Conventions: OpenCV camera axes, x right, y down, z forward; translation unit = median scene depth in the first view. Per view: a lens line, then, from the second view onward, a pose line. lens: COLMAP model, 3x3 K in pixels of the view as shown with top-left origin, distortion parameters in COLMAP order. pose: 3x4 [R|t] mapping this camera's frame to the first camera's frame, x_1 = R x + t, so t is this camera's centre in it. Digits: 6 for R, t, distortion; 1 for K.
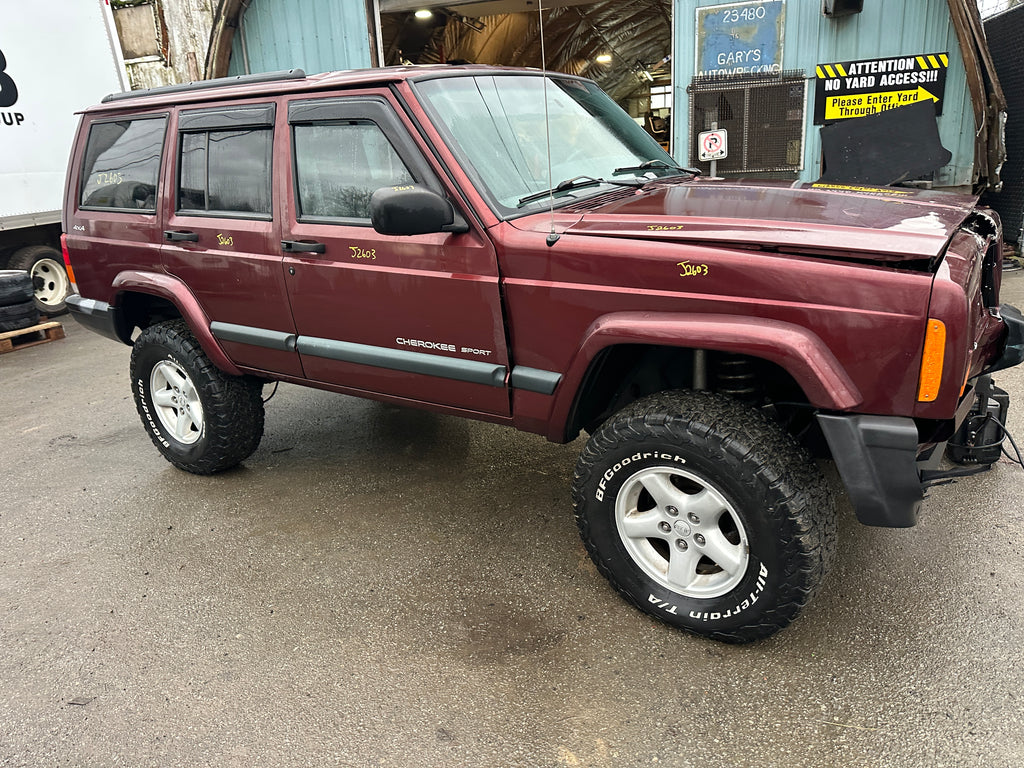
lens RADIAL K [[727.5, 0, 513.1], [0, 727.5, 388.0], [0, 0, 1]] dist [0.032519, -0.033233]
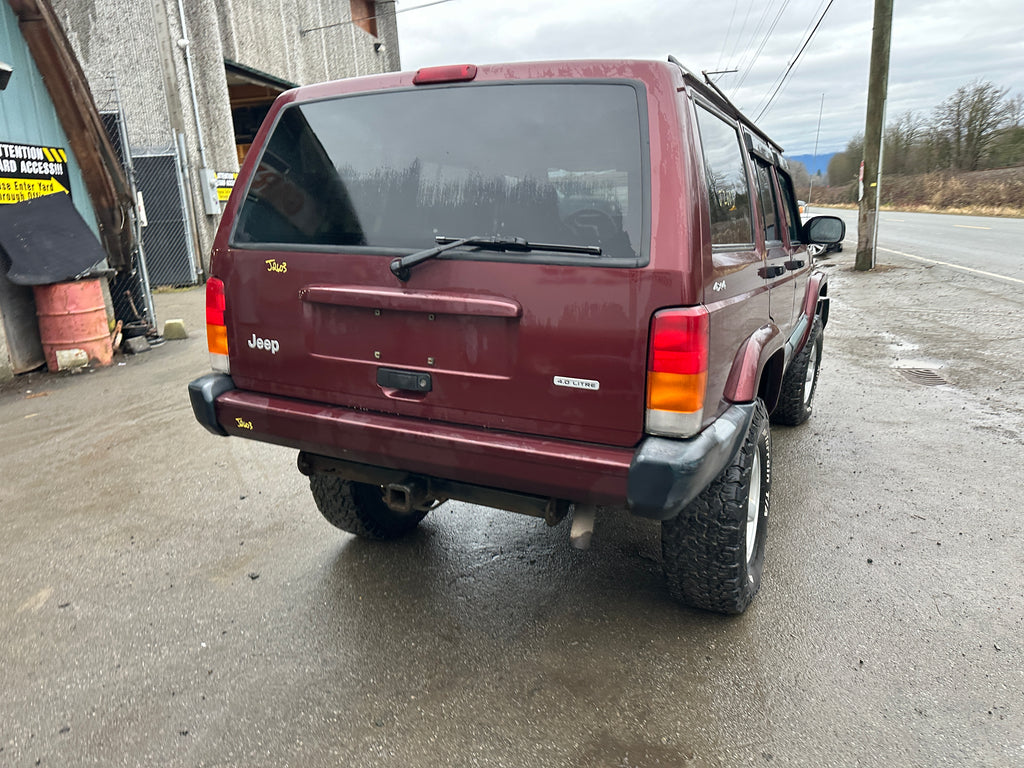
lens RADIAL K [[727.5, 0, 516.2], [0, 727.5, 377.4], [0, 0, 1]] dist [0.032519, -0.033233]
pose [[-0.138932, -0.155167, 0.978070, -0.533991], [0.326837, 0.925124, 0.193193, -0.149704], [-0.934813, 0.346510, -0.077815, 0.585528]]
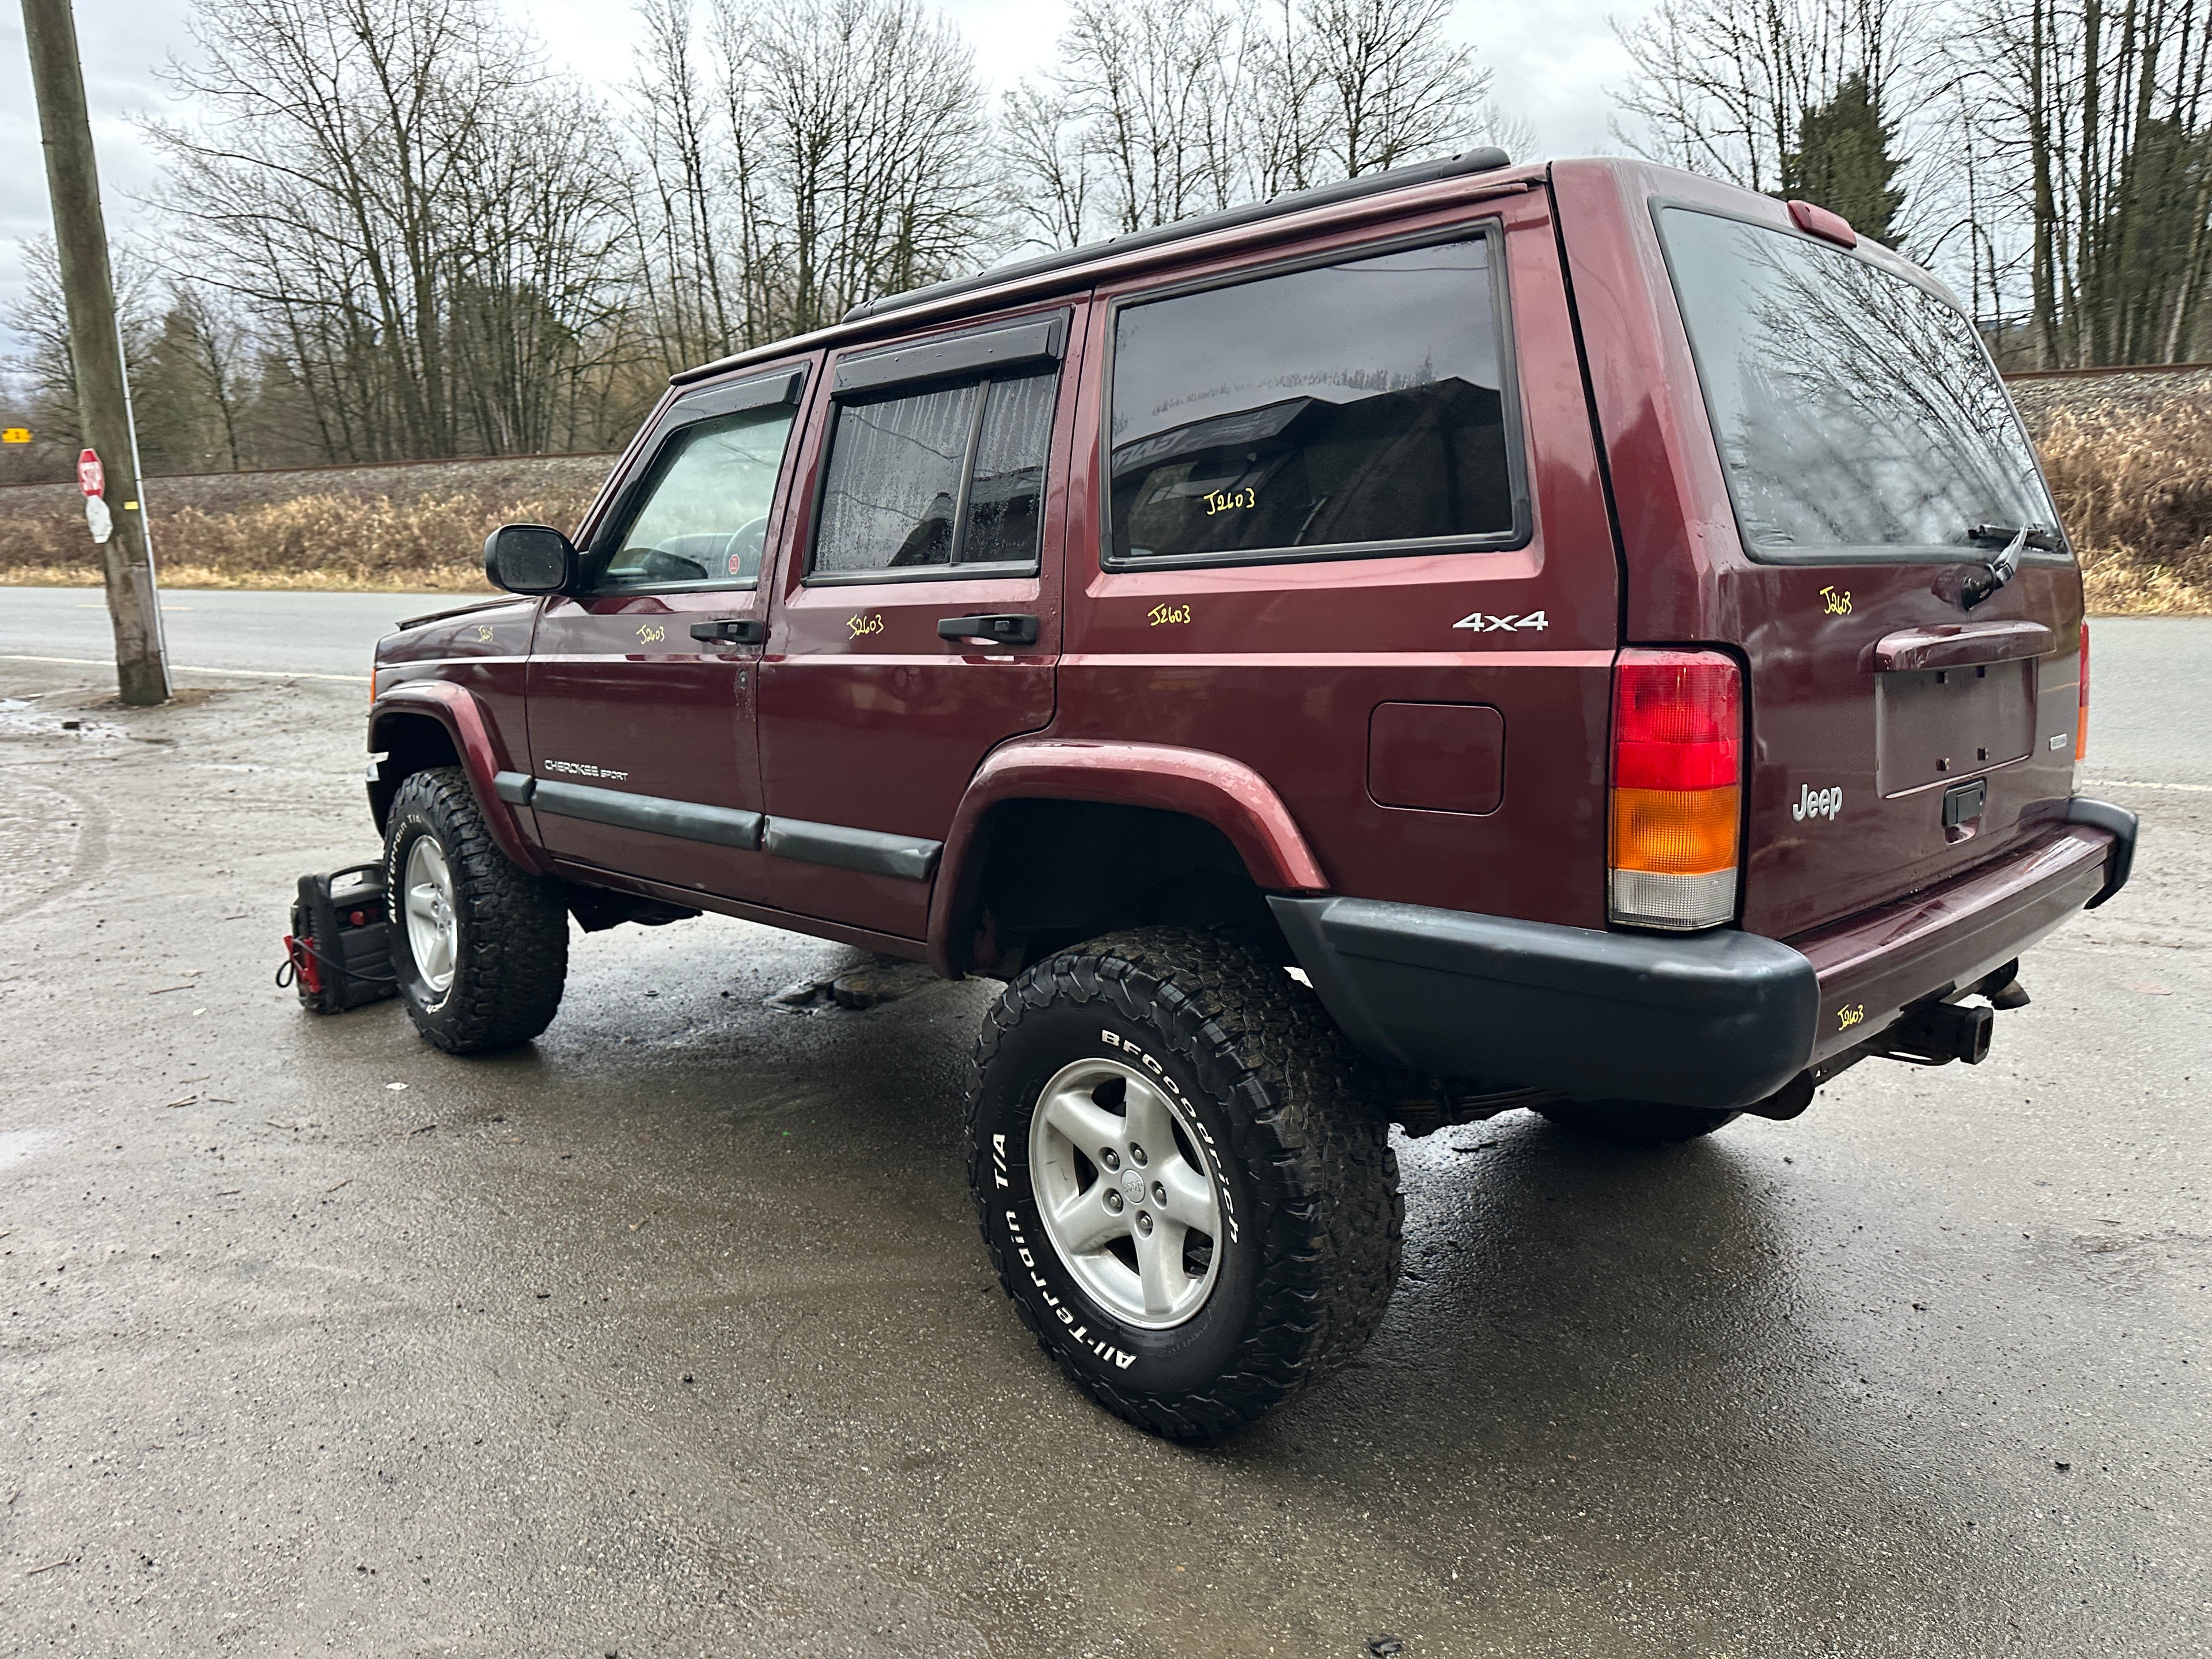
lens RADIAL K [[1571.5, 0, 1108.2], [0, 1571.5, 803.3], [0, 0, 1]] dist [0.032519, -0.033233]
pose [[-0.978592, 0.050981, 0.199396, -0.155048], [0.135981, 0.887406, 0.440476, -0.267889], [-0.154489, 0.458160, -0.875341, 0.900856]]
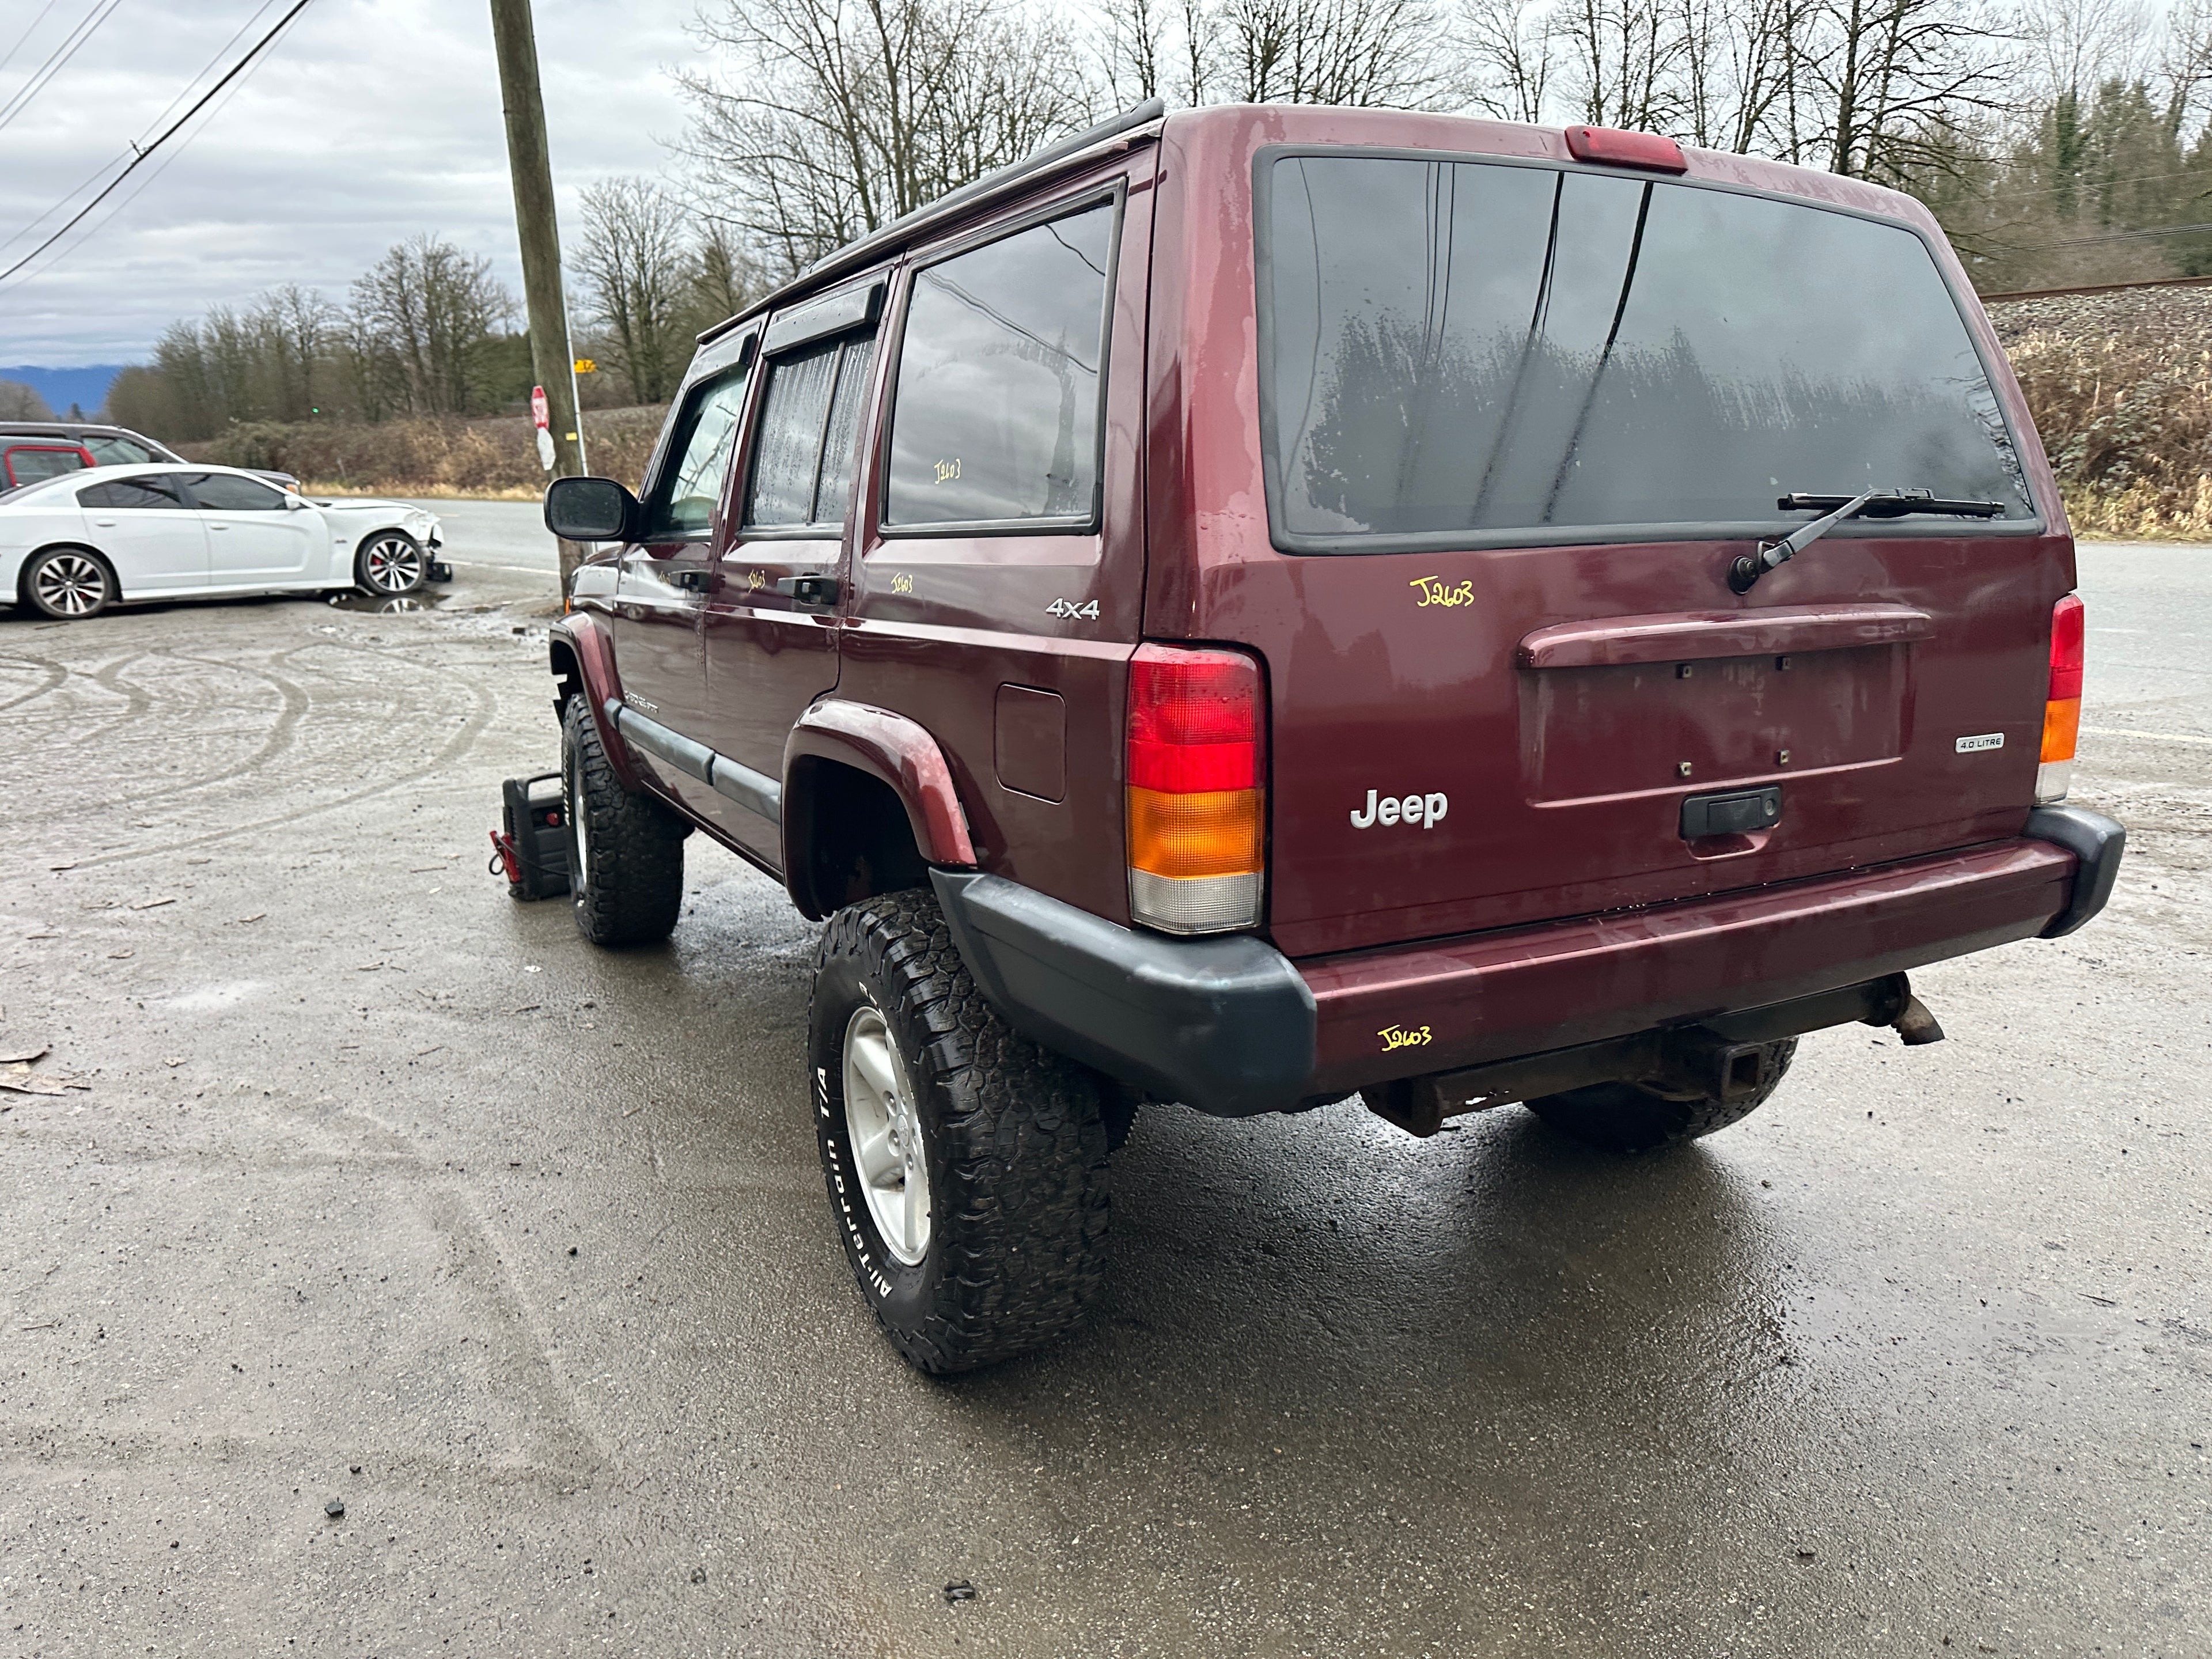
lens RADIAL K [[1571.5, 0, 1108.0], [0, 1571.5, 826.6], [0, 0, 1]] dist [0.032519, -0.033233]
pose [[-0.882897, -0.020816, 0.469106, -0.290297], [0.217605, 0.867132, 0.448028, -0.253584], [-0.416103, 0.497643, -0.761058, 0.859361]]
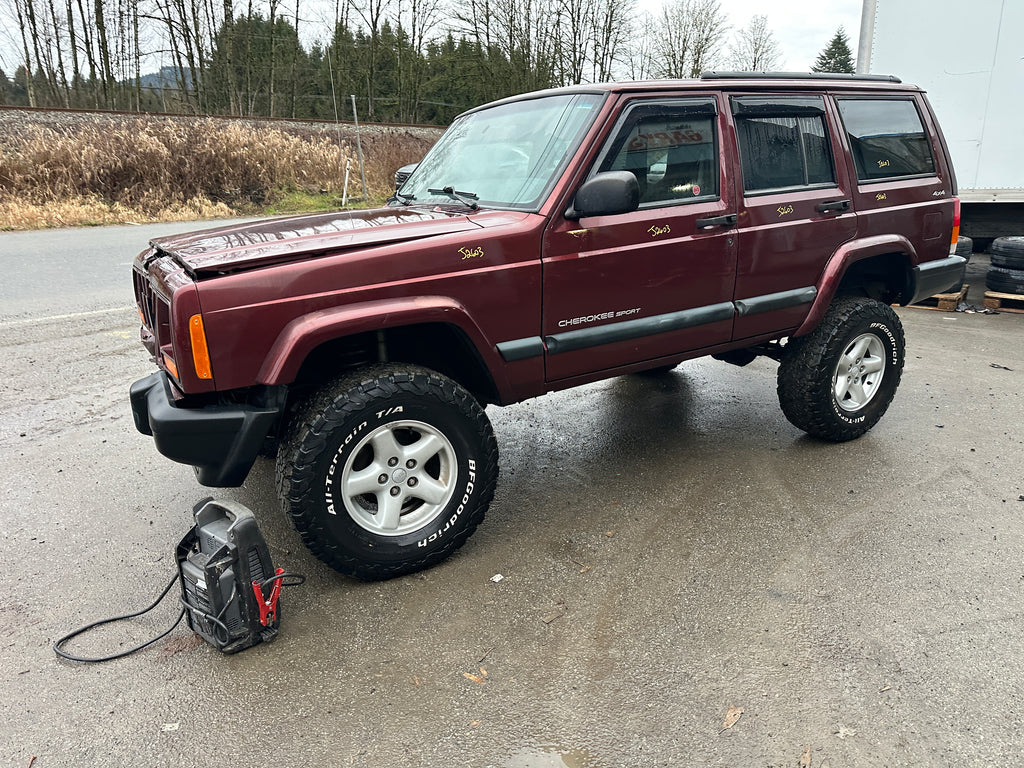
lens RADIAL K [[727.5, 0, 514.1], [0, 727.5, 386.1], [0, 0, 1]] dist [0.032519, -0.033233]
pose [[-0.406582, 0.329269, -0.852217, 0.452592], [-0.233764, 0.864253, 0.445445, -0.216935], [0.883202, 0.380327, -0.274419, 0.582406]]
